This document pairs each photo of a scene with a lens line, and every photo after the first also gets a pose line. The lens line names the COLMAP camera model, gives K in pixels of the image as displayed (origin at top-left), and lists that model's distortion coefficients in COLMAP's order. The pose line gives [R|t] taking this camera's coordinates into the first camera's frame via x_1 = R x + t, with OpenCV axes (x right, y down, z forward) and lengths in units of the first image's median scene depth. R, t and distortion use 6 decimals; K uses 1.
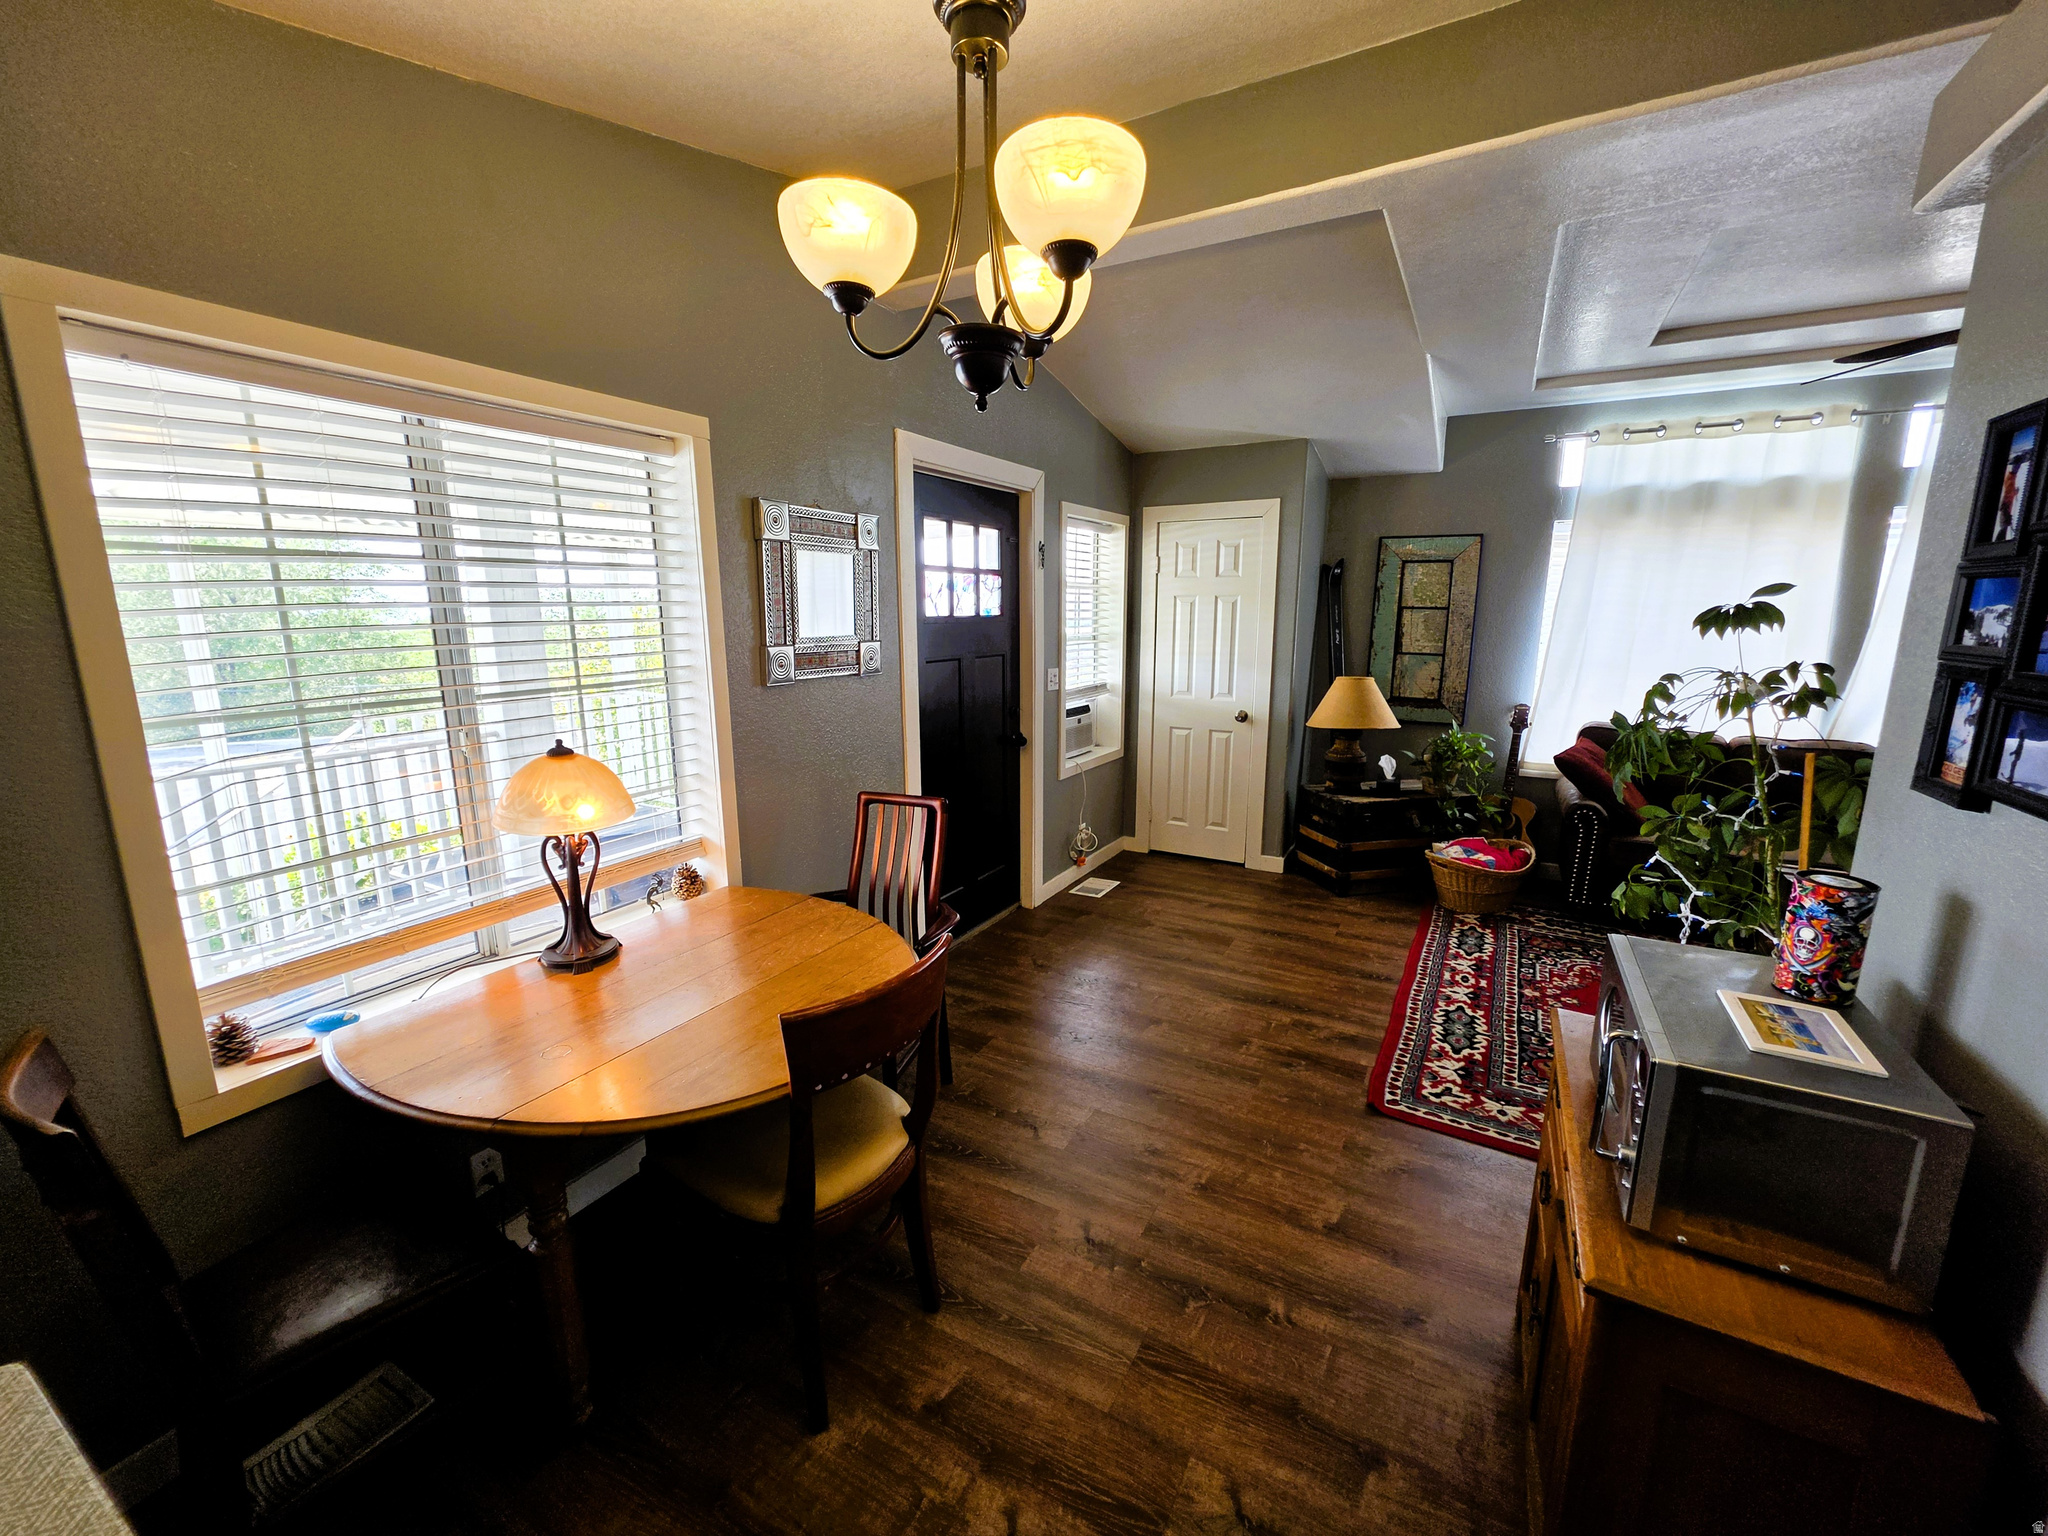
lens RADIAL K [[821.6, 0, 1025.8], [0, 821.6, 765.4], [0, 0, 1]] dist [-0.003560, 0.000102]
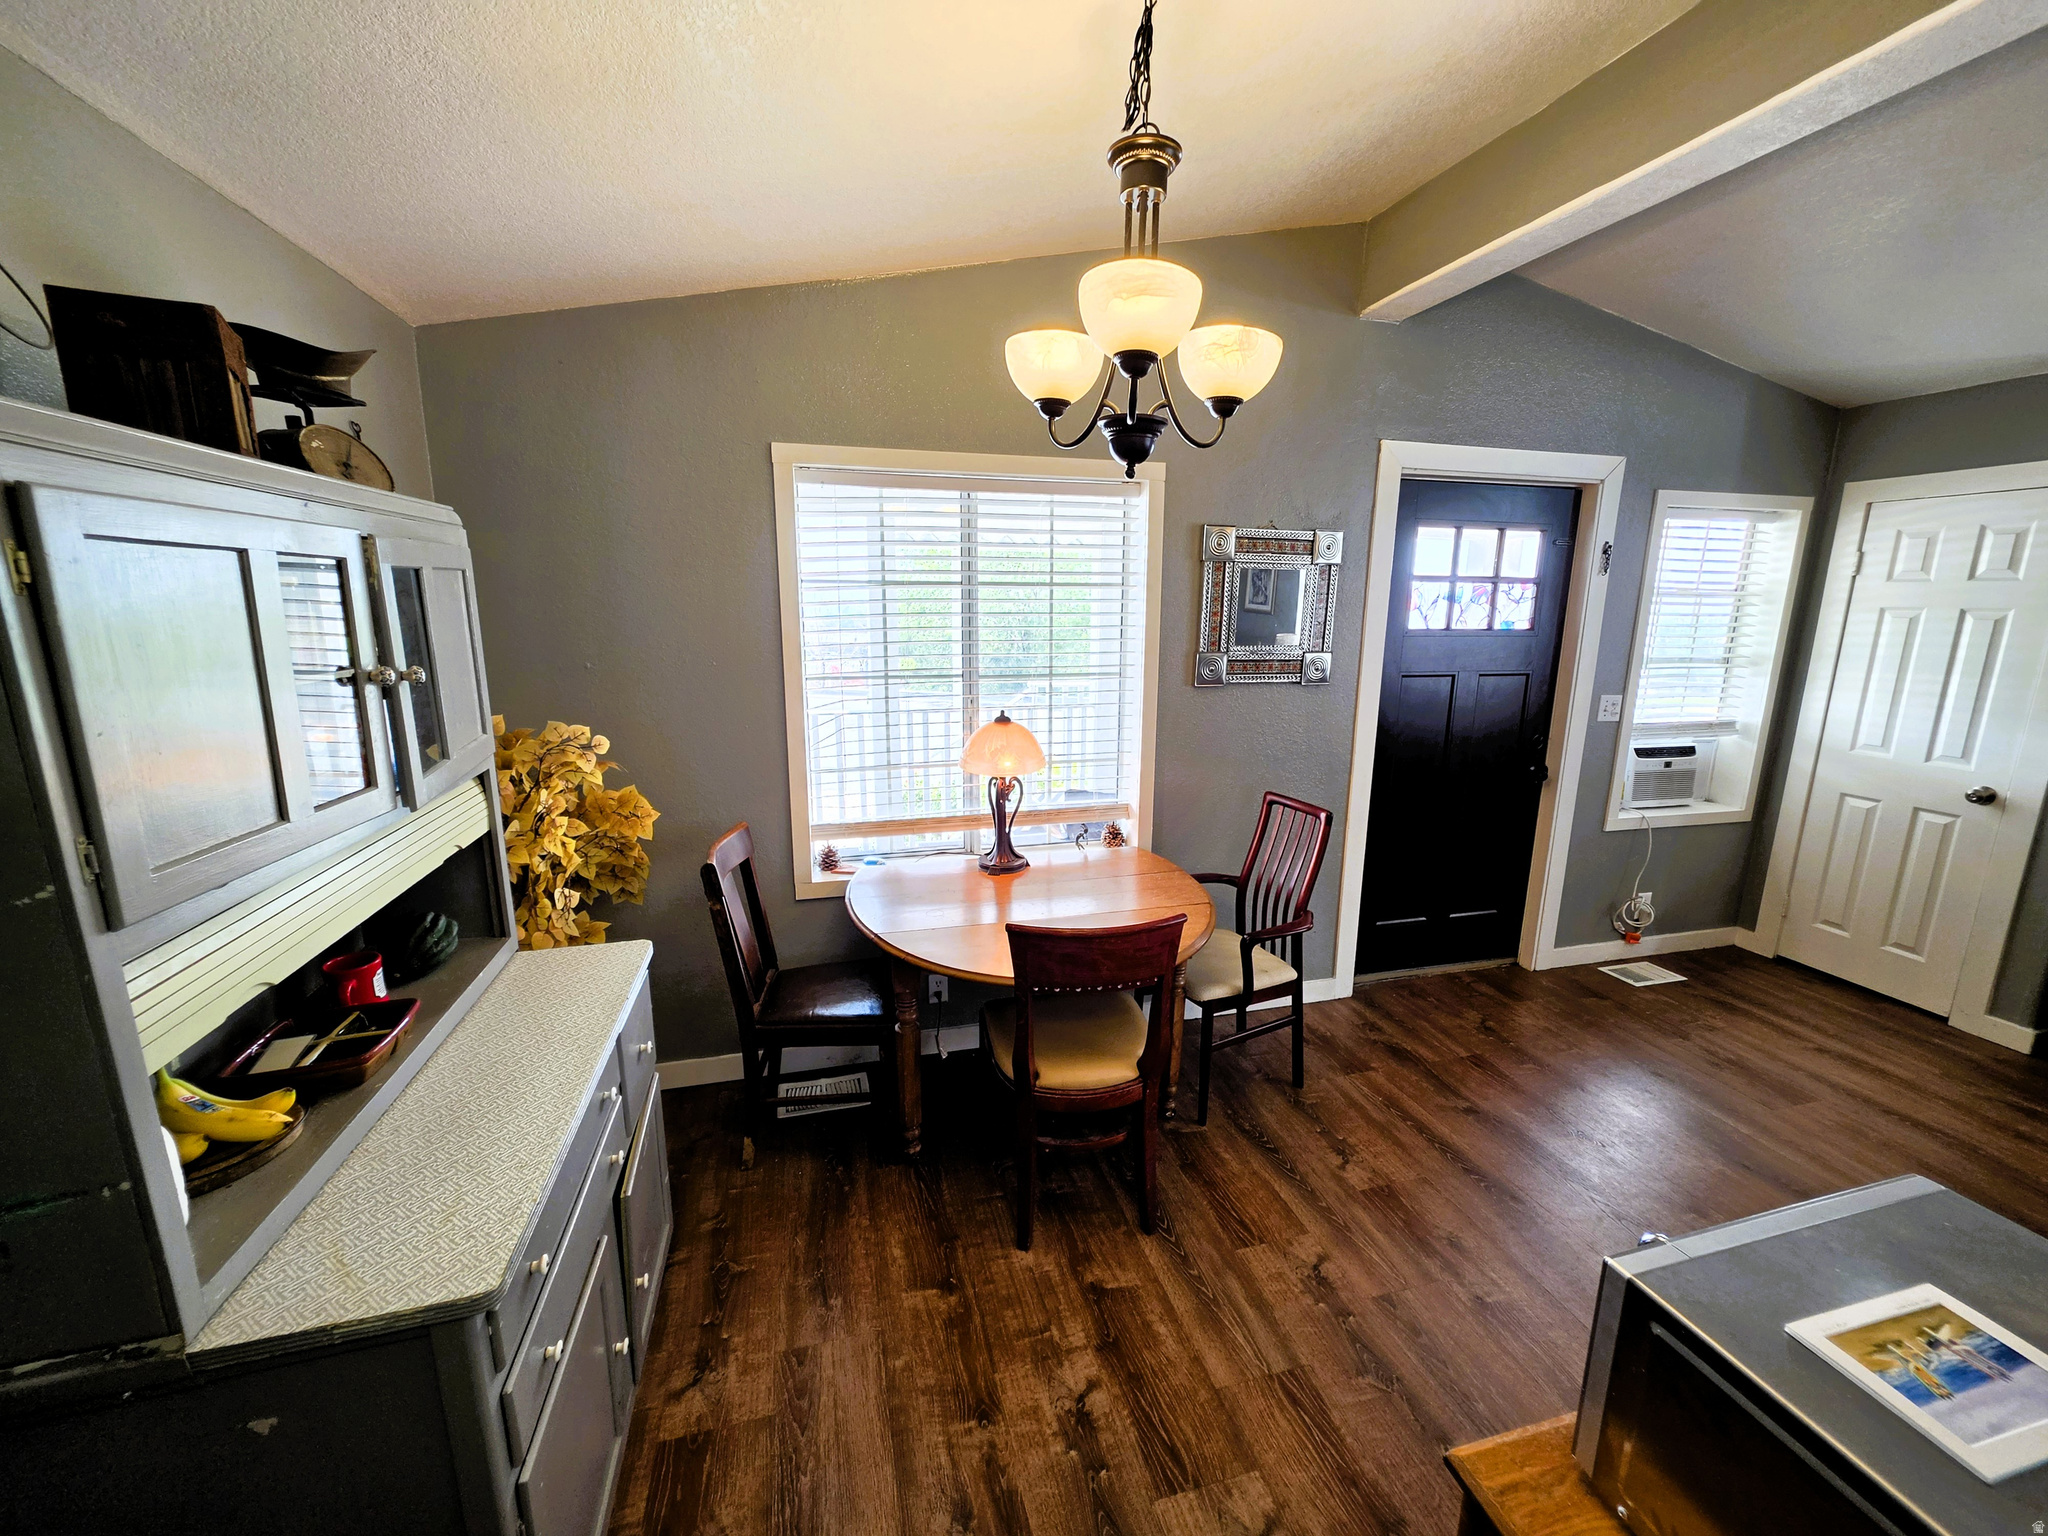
lens RADIAL K [[821.6, 0, 1027.0], [0, 821.6, 767.1], [0, 0, 1]] dist [-0.003560, 0.000102]
pose [[0.692583, 0.153042, -0.704916, 0.249966], [-0.146730, 0.986693, 0.070055, -0.021364], [0.706257, 0.054913, 0.705823, 0.012534]]
